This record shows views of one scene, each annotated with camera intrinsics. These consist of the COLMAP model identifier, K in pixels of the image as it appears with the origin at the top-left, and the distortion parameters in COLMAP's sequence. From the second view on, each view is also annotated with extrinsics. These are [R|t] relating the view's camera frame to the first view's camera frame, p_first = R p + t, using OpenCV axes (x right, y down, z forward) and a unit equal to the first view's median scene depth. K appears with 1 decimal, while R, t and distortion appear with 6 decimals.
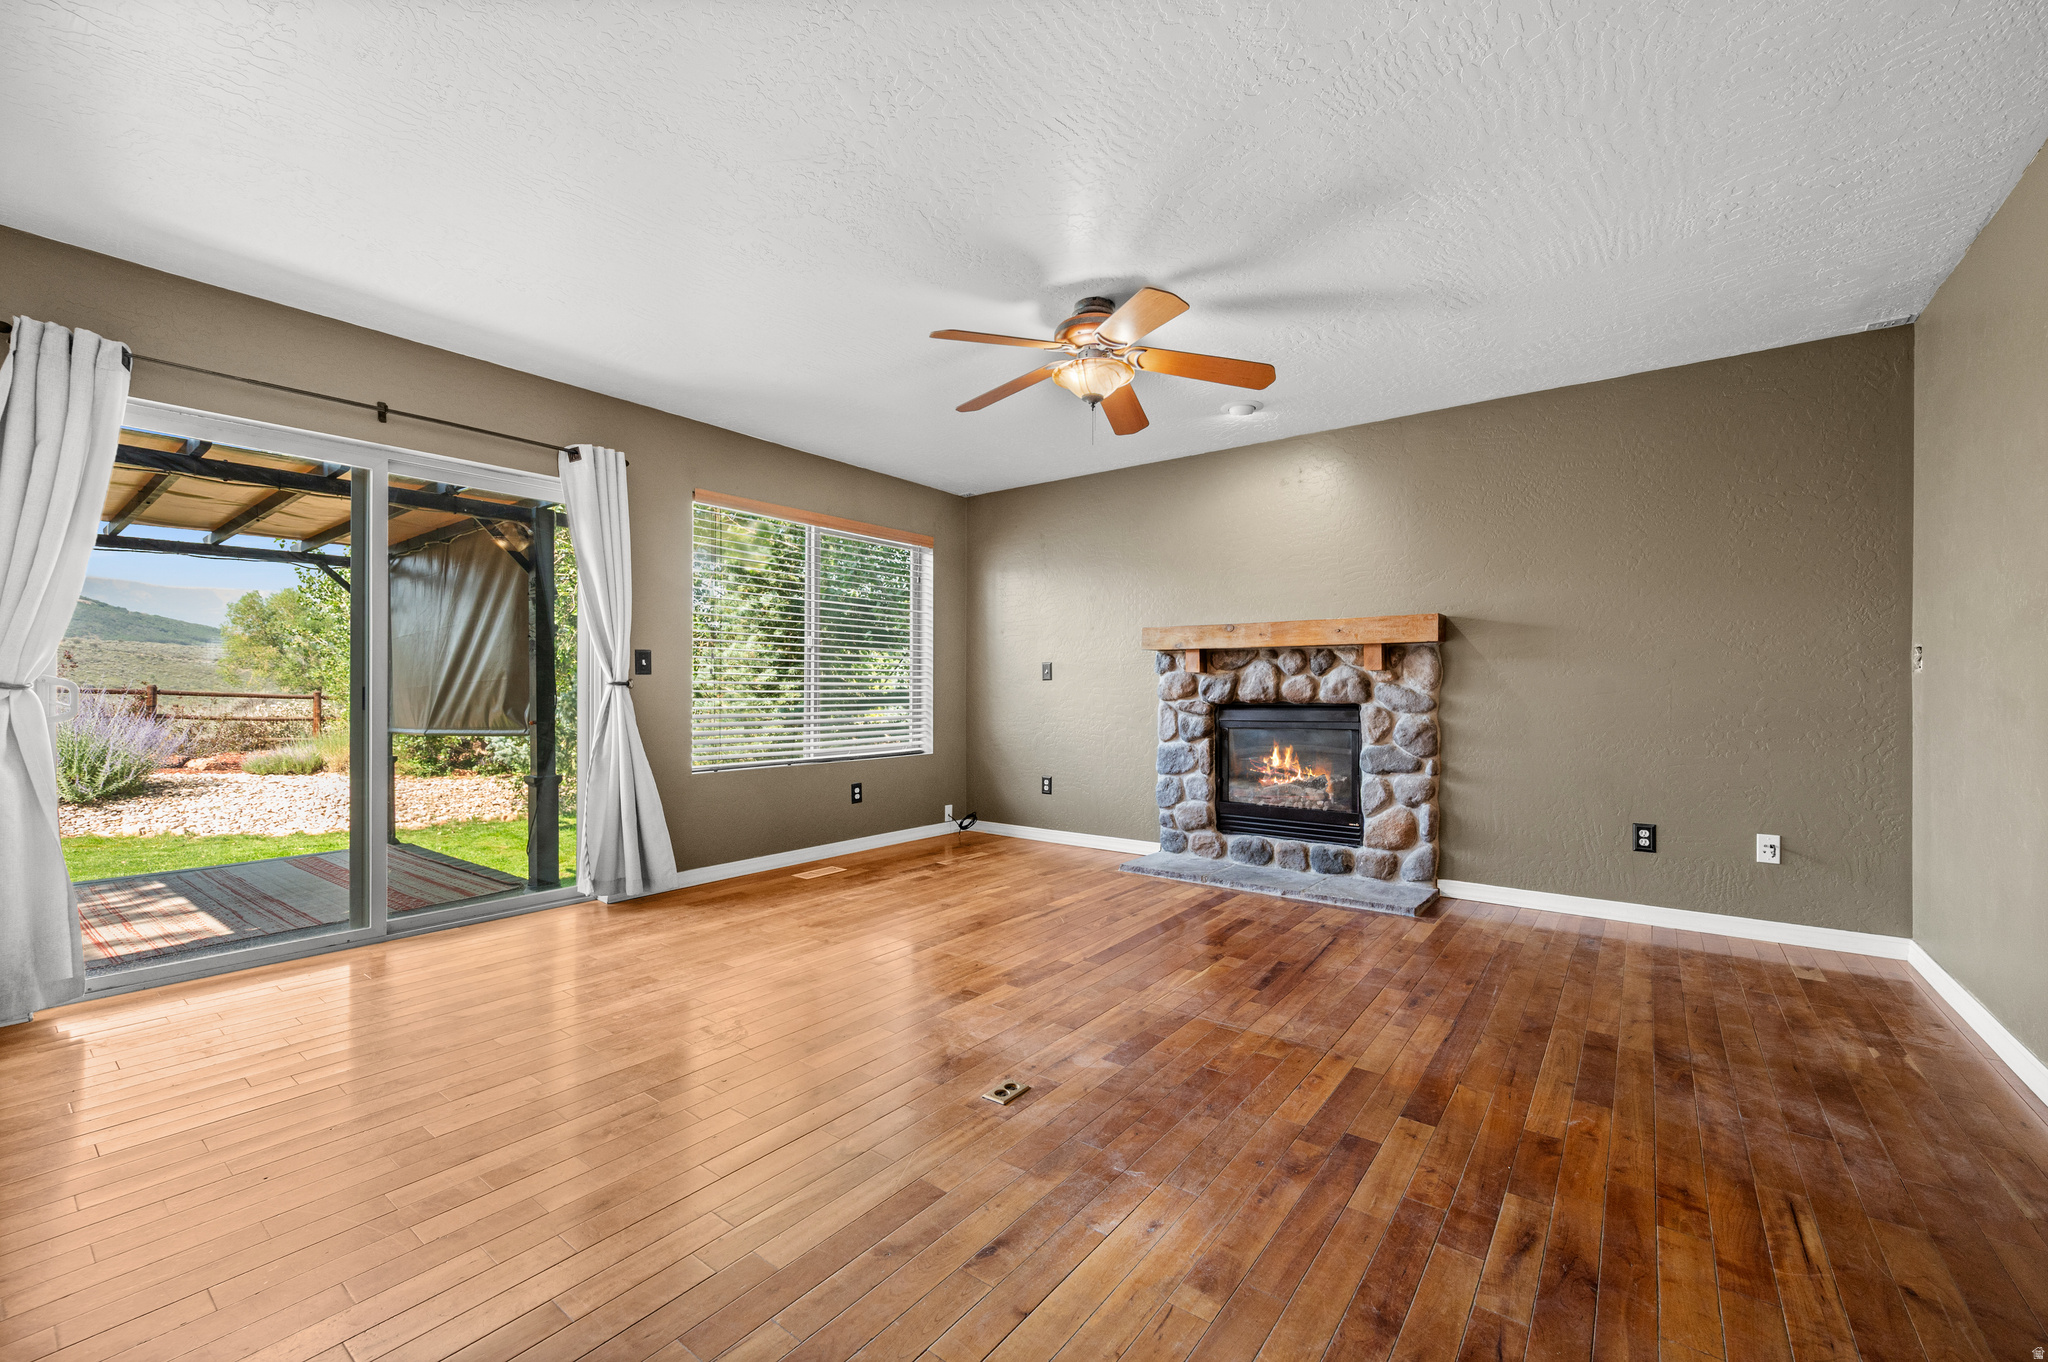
lens RADIAL K [[823.7, 0, 1011.2], [0, 823.7, 680.5], [0, 0, 1]] dist [-0.000206, -0.000008]
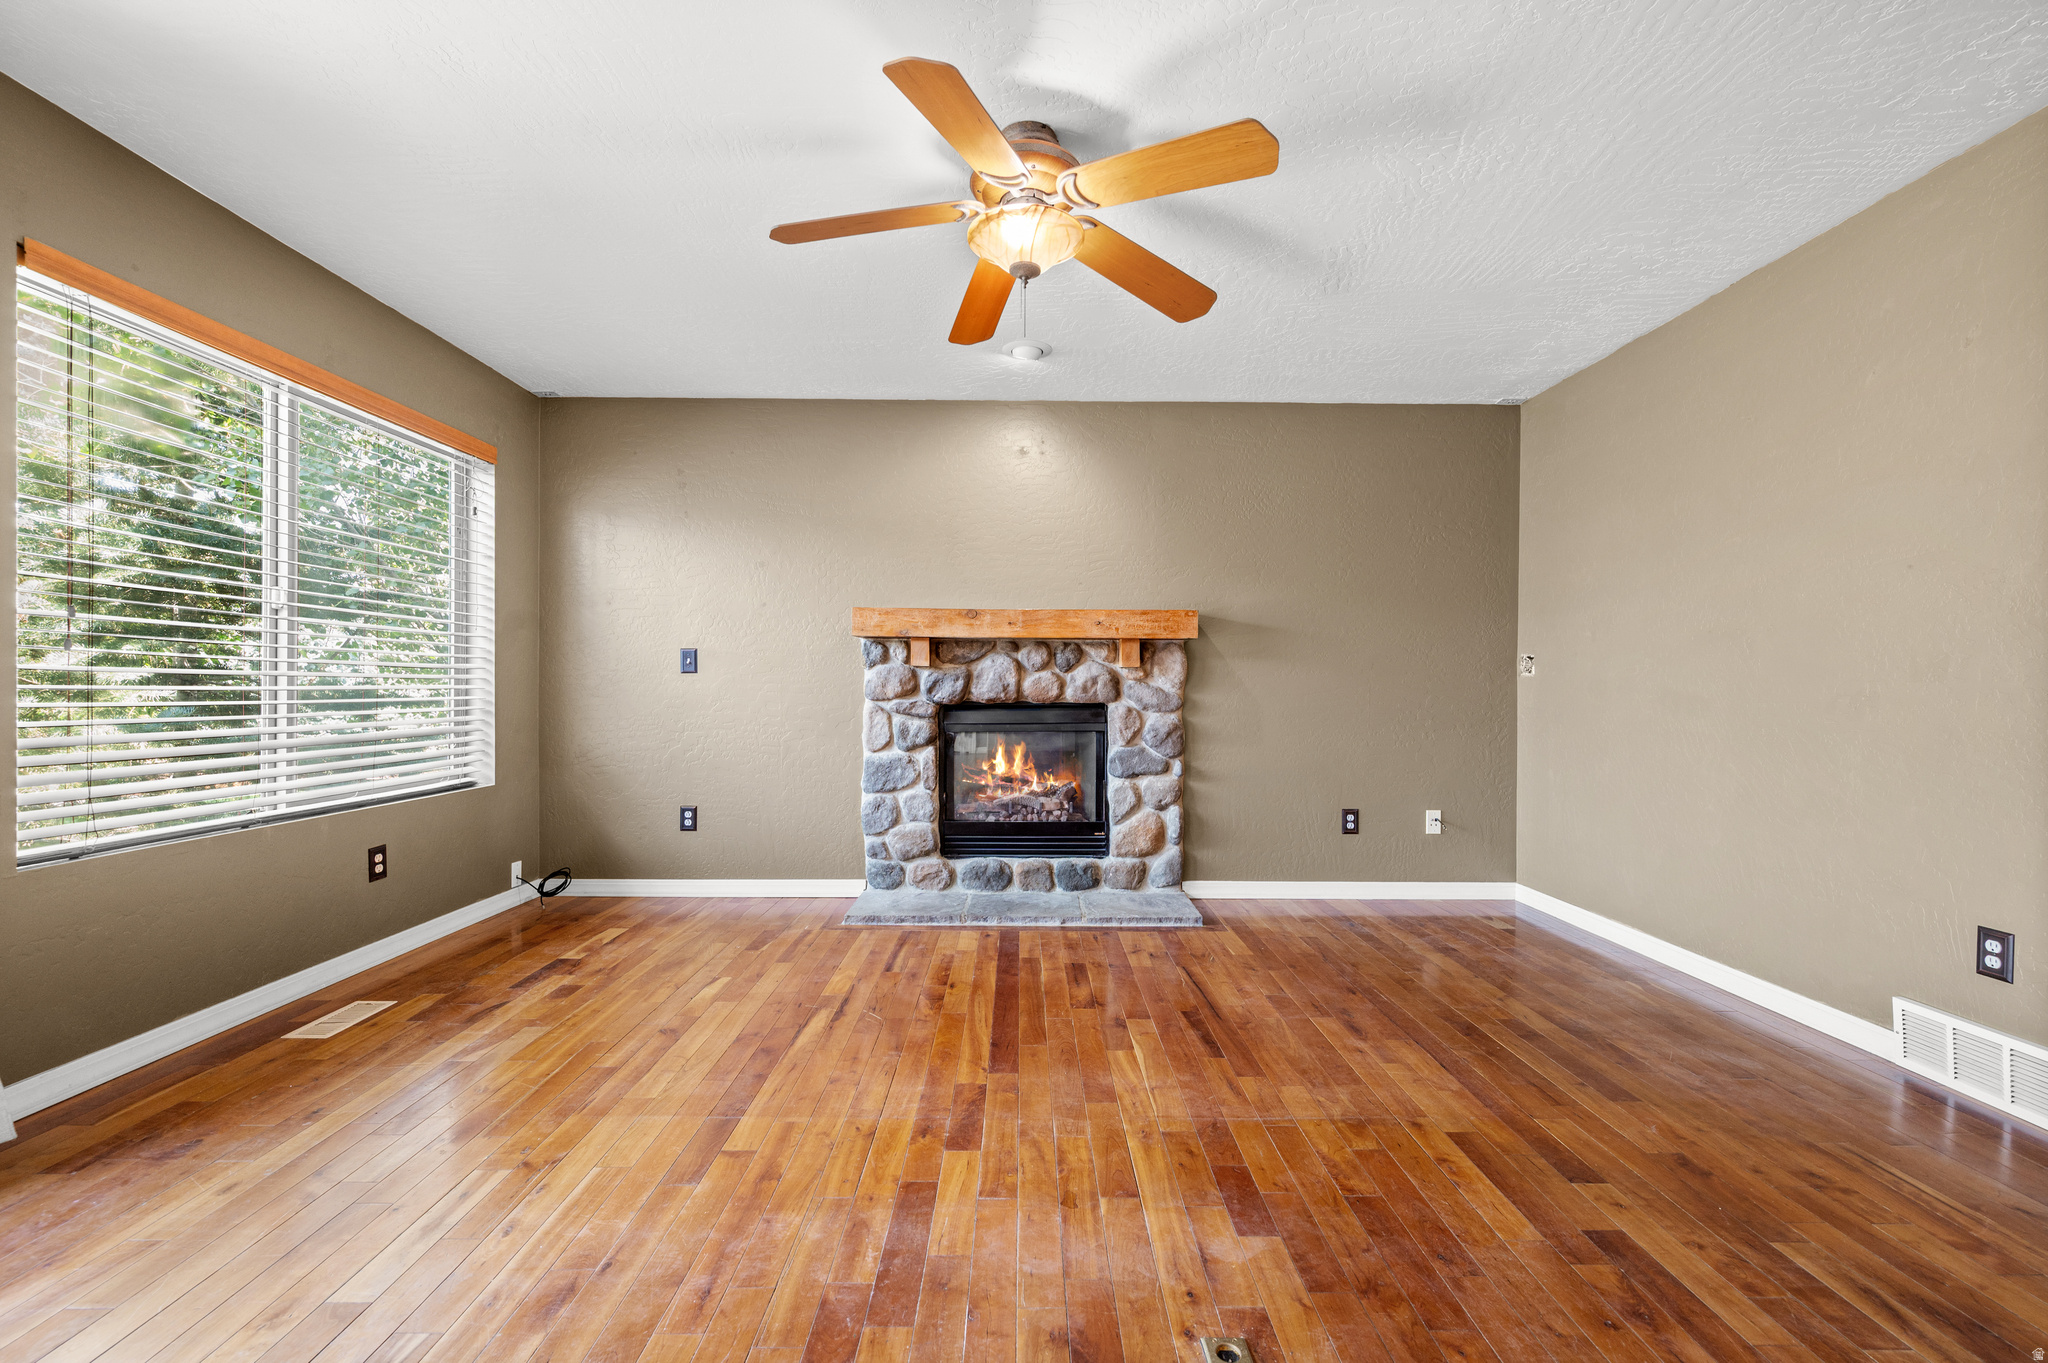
lens RADIAL K [[858.9, 0, 1027.4], [0, 858.9, 687.4], [0, 0, 1]] dist [-0.000931, -0.000369]
pose [[0.788405, 0.003219, 0.615149, -0.255396], [-0.010857, 0.999903, 0.008682, 0.003378], [-0.615061, -0.013523, 0.788363, 0.309871]]
